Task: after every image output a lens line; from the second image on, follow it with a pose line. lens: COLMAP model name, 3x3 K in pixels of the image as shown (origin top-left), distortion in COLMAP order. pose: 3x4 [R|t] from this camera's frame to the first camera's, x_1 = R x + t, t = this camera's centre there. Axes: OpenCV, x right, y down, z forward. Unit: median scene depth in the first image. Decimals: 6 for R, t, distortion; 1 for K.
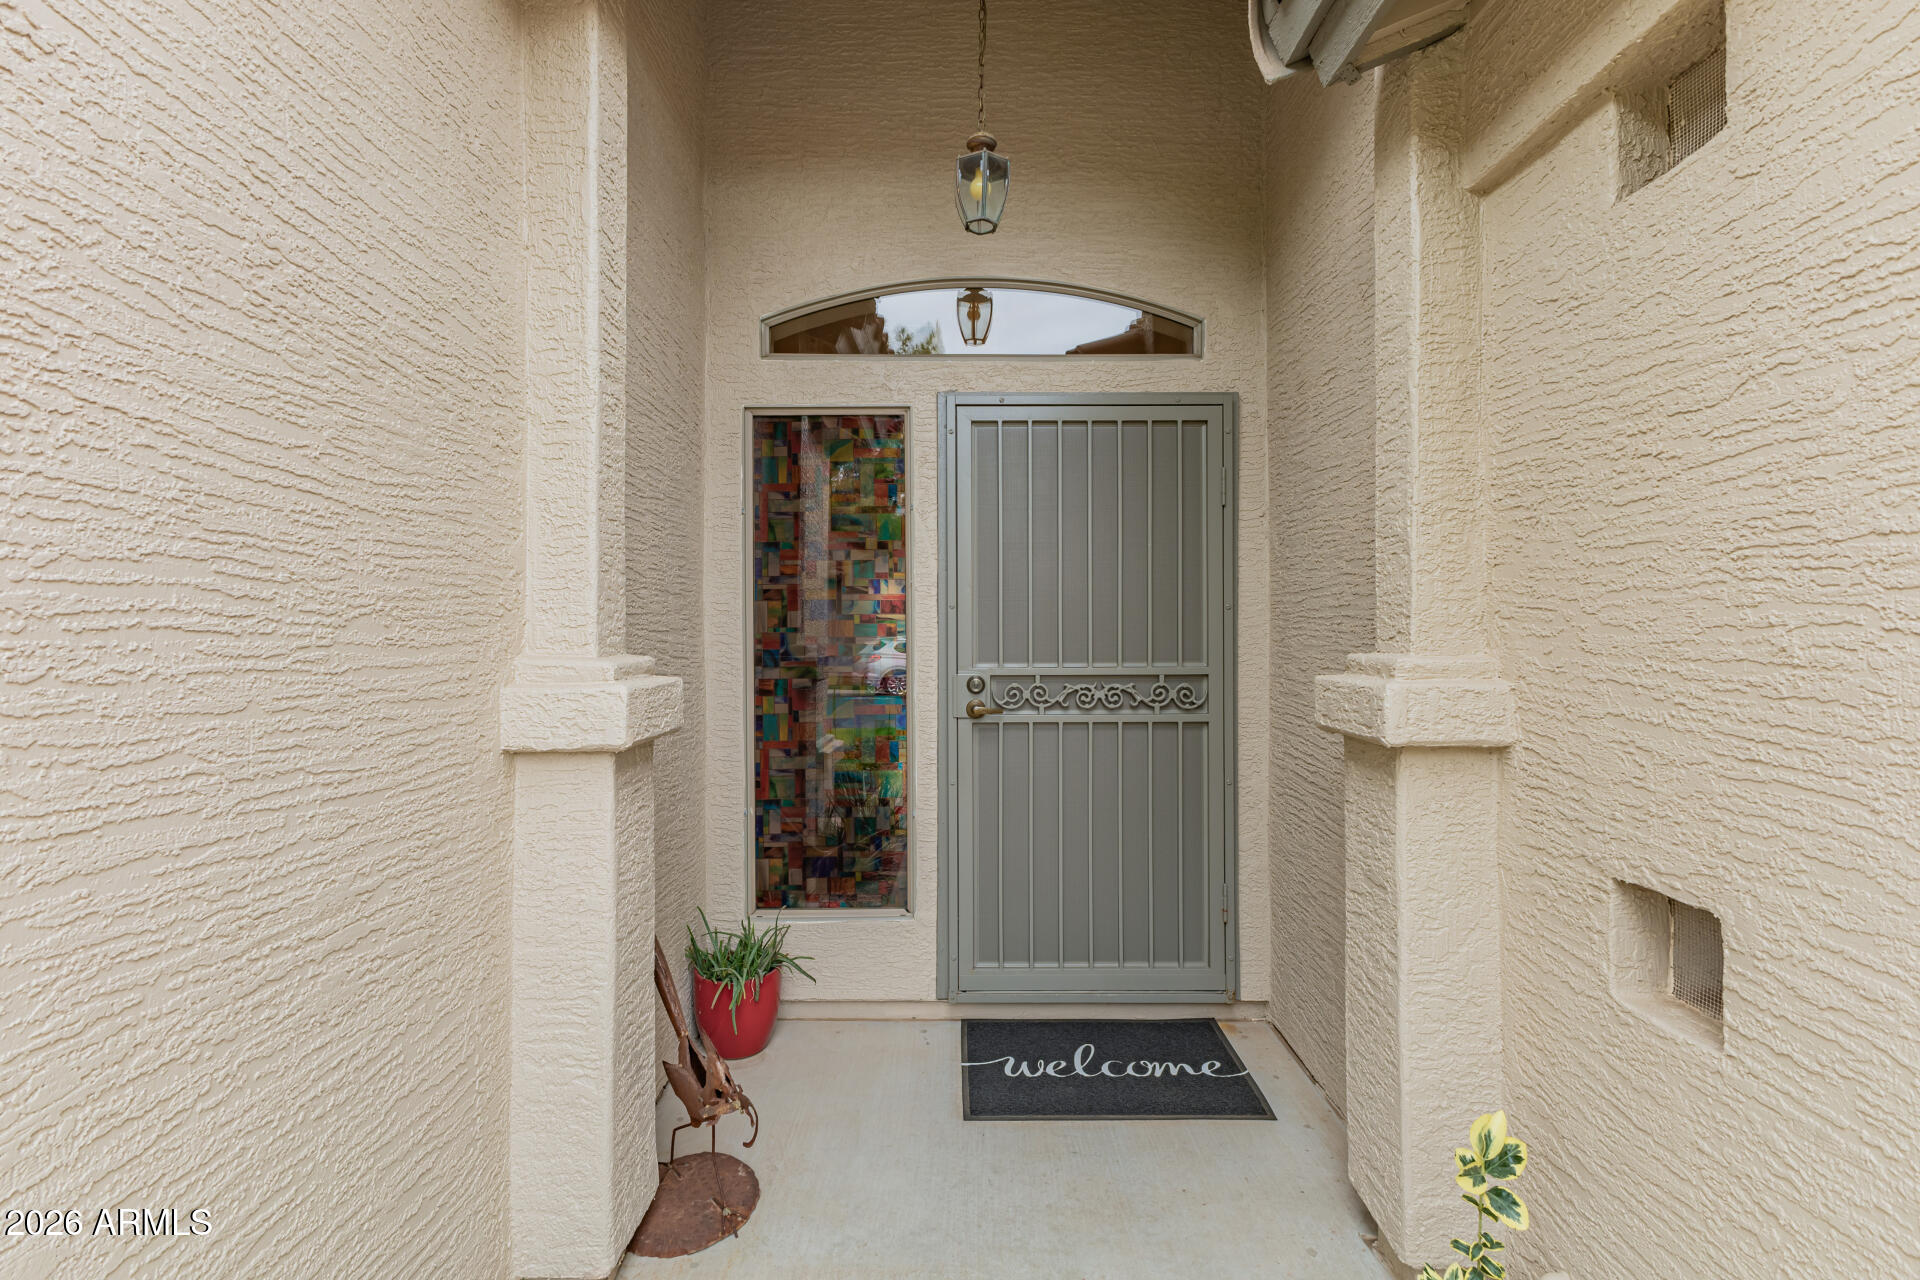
lens RADIAL K [[835.7, 0, 965.3], [0, 835.7, 622.3], [0, 0, 1]] dist [0.000690, 0.000031]
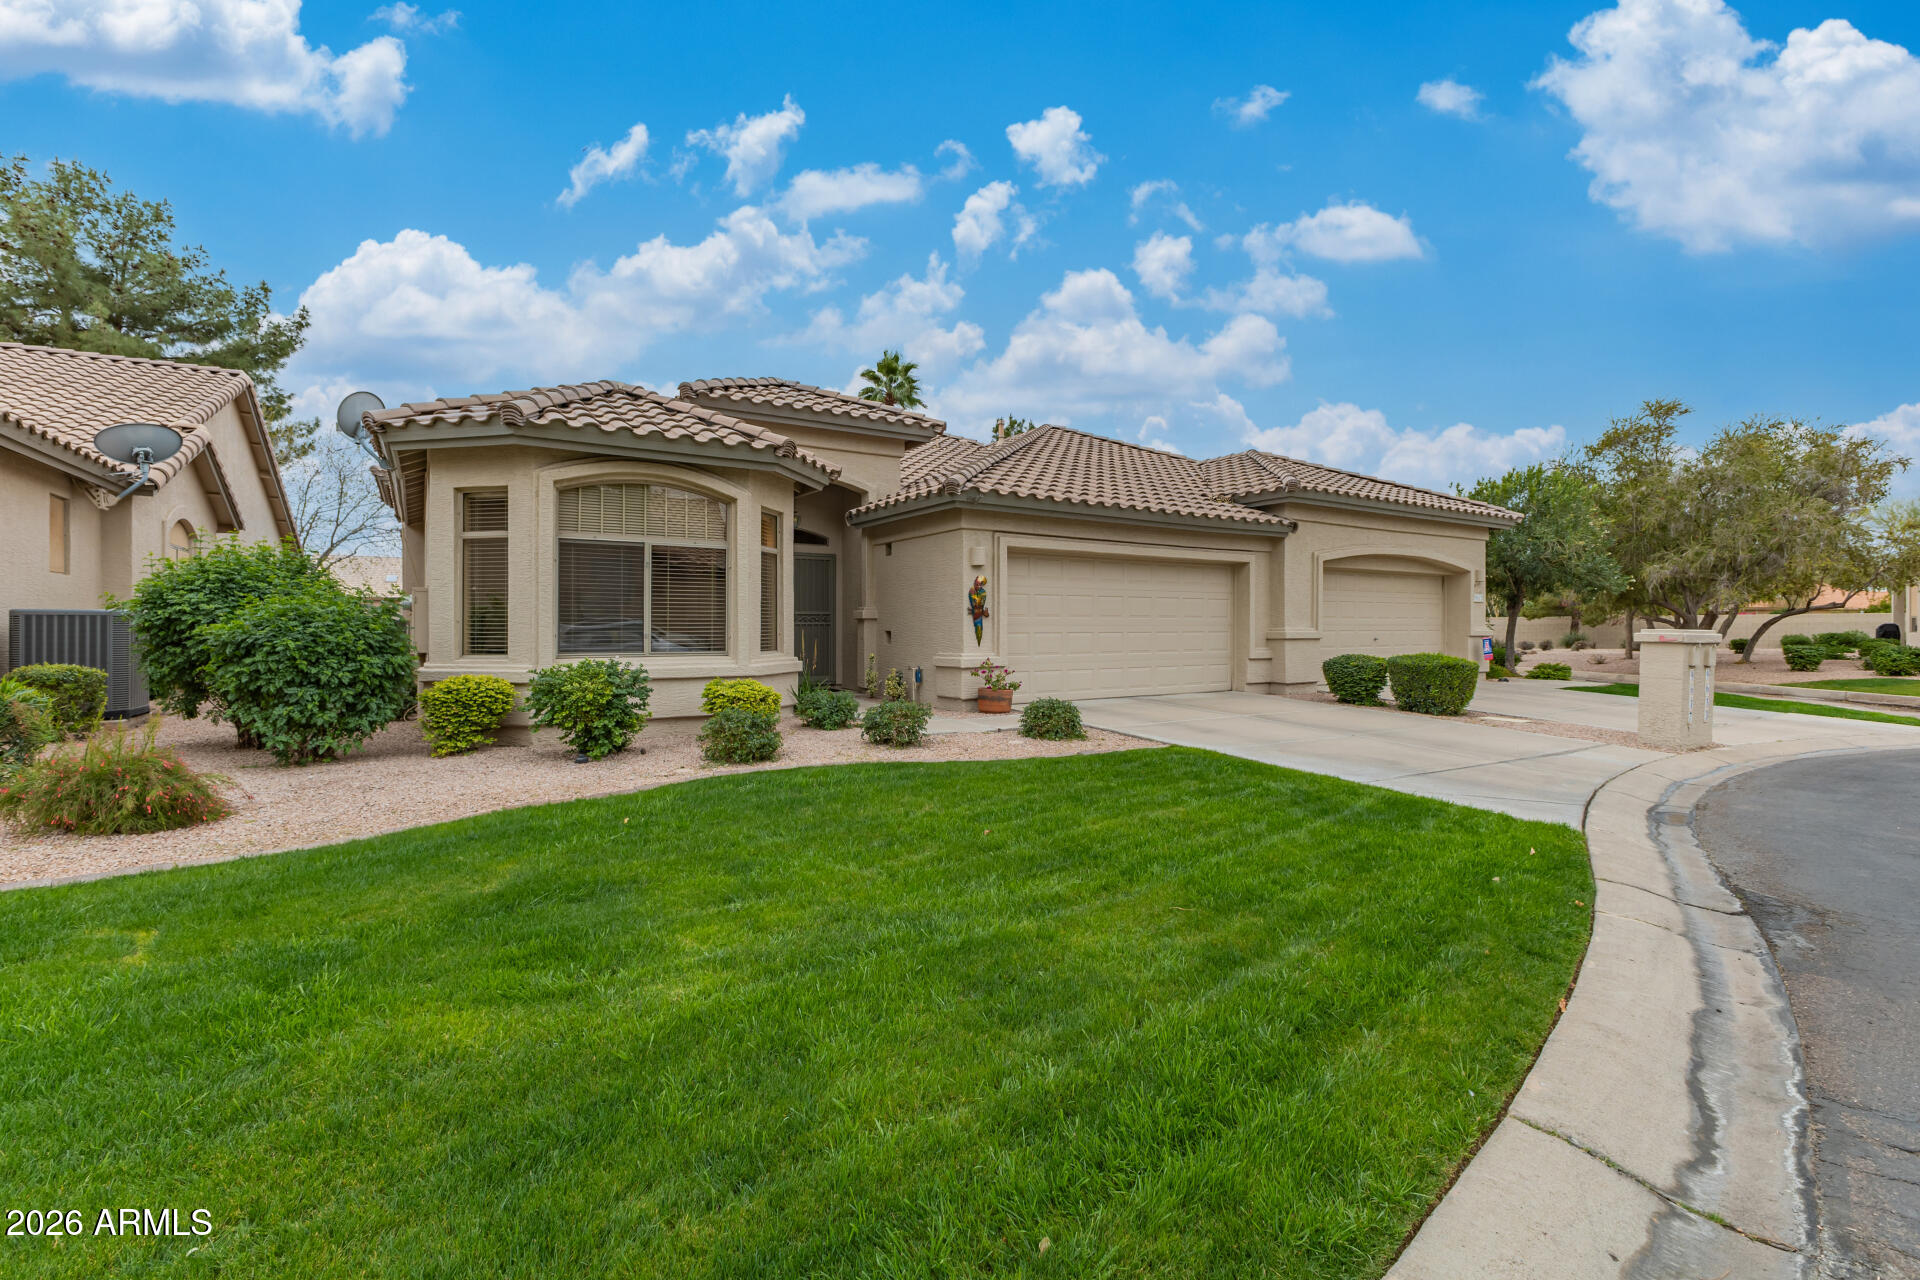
lens RADIAL K [[835.7, 0, 965.3], [0, 835.7, 622.3], [0, 0, 1]] dist [0.000690, 0.000031]
pose [[0.845458, 0.004171, 0.534025, -2.278794], [-0.006298, 0.999978, 0.002162, 0.129169], [-0.534004, -0.005191, 0.845466, -4.880653]]
